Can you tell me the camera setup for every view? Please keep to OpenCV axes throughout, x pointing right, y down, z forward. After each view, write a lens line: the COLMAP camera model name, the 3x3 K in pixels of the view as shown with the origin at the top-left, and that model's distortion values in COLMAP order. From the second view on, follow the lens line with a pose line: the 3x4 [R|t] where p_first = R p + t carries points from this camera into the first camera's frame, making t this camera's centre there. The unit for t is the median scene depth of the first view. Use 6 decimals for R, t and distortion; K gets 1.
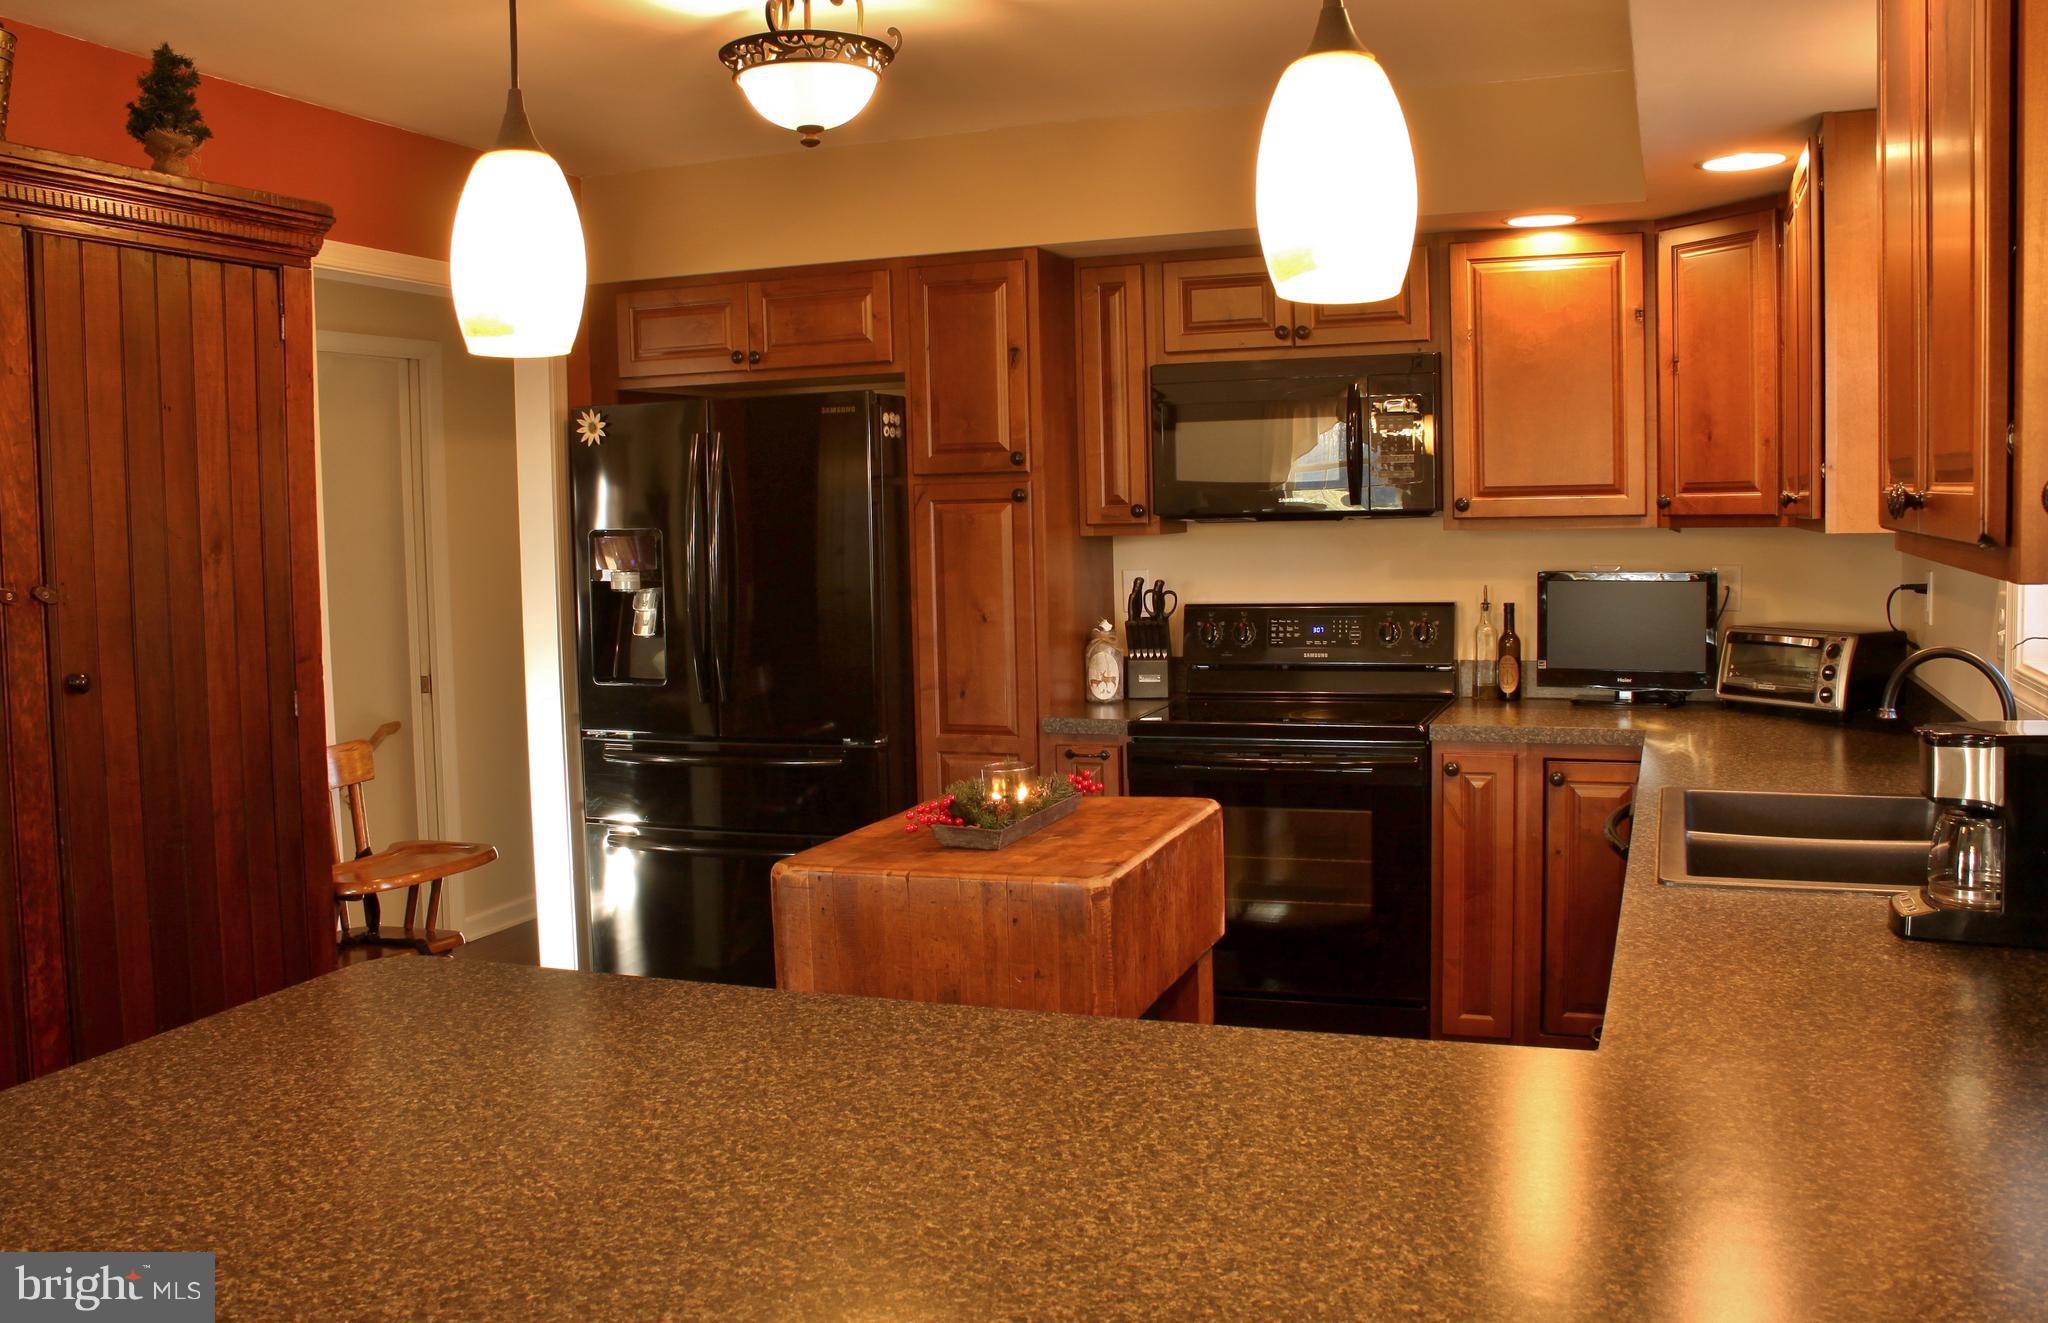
lens RADIAL K [[1758.2, 0, 1024.0], [0, 1758.2, 661.5], [0, 0, 1]] dist [-0.153520, 0.001443]
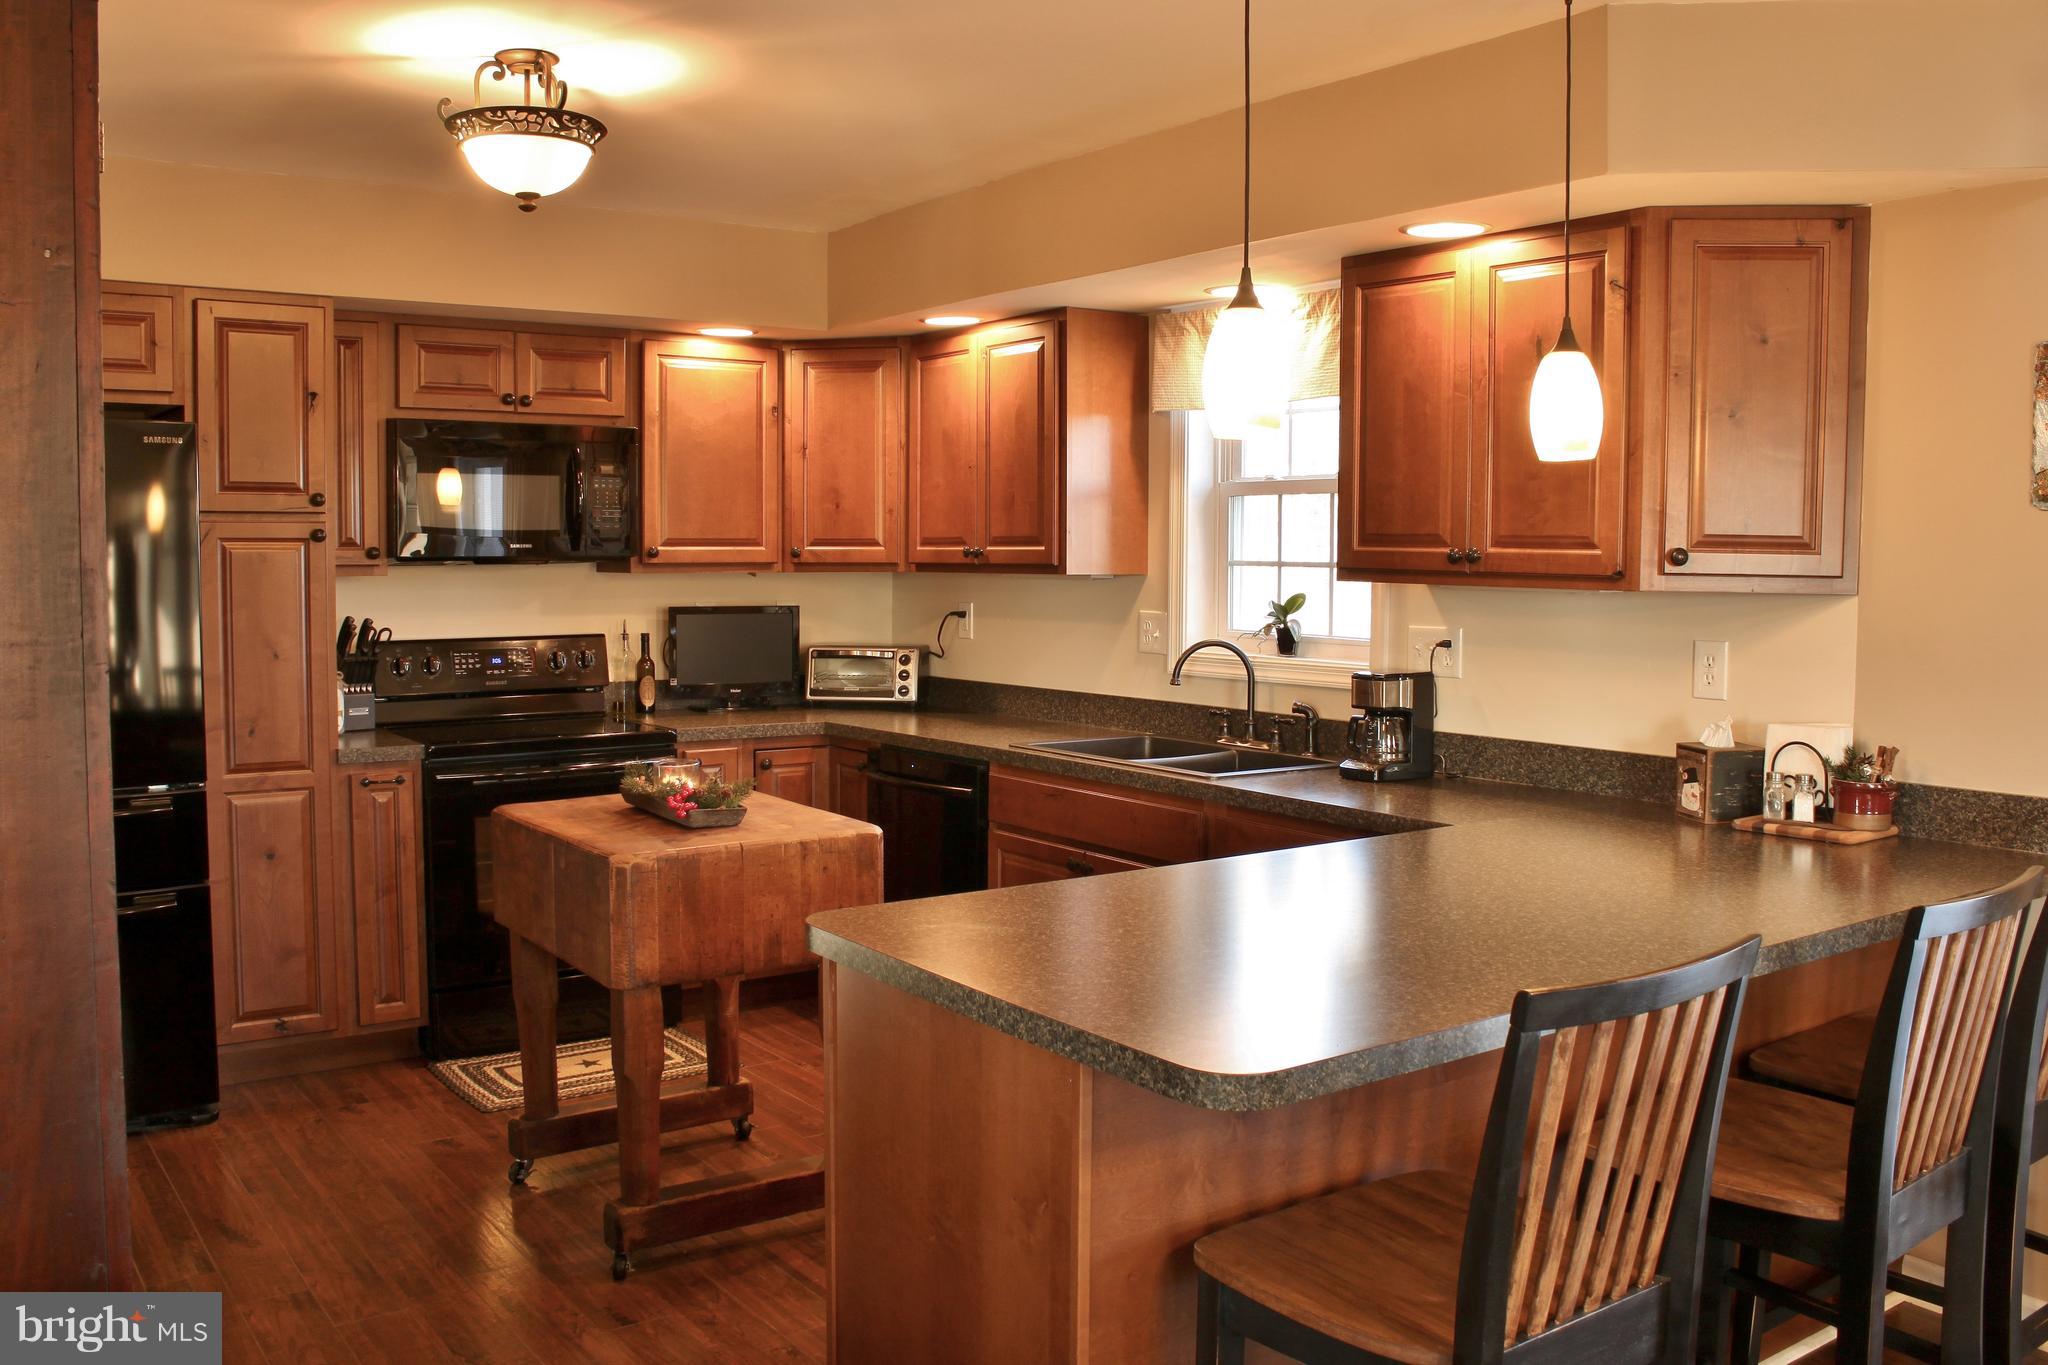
lens RADIAL K [[1720.0, 0, 1020.4], [0, 1720.0, 680.0], [0, 0, 1]] dist [-0.161945, 0.139087]
pose [[0.551632, -0.034624, 0.833369, -0.639902], [0.053416, 0.998554, 0.006129, 0.006848], [-0.832376, 0.041134, 0.552683, 0.122928]]
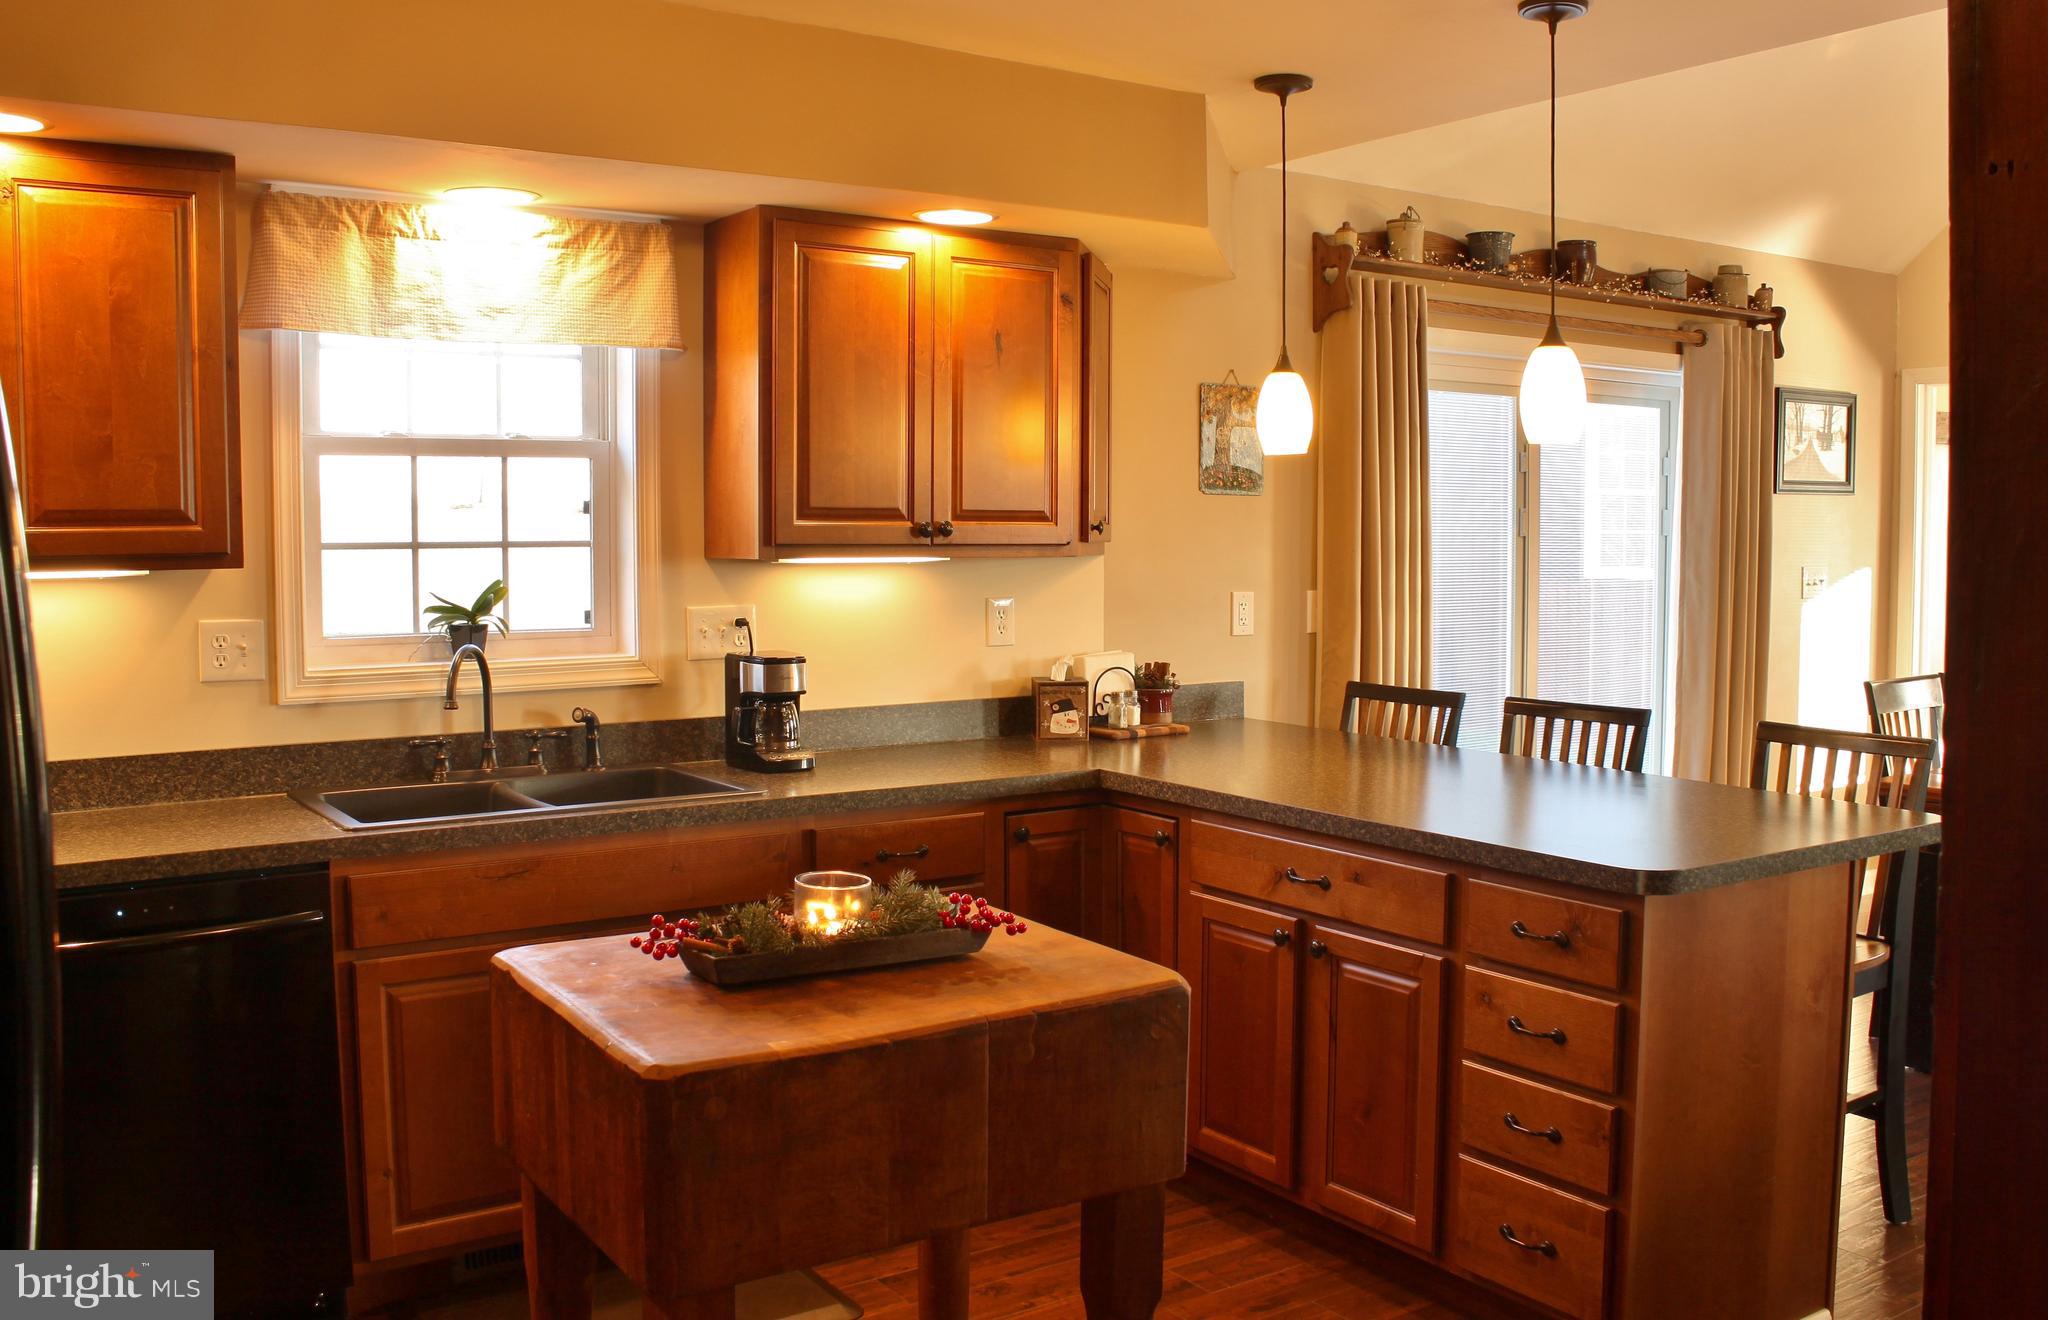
lens RADIAL K [[1806.1, 0, 1024.0], [0, 1806.1, 660.0], [0, 0, 1]] dist [-0.095750, 0.002889]
pose [[-0.816143, -0.015872, 0.577633, -0.342807], [0.072174, 0.988995, 0.129151, -0.108598], [-0.573326, 0.147095, -0.806015, 1.357332]]
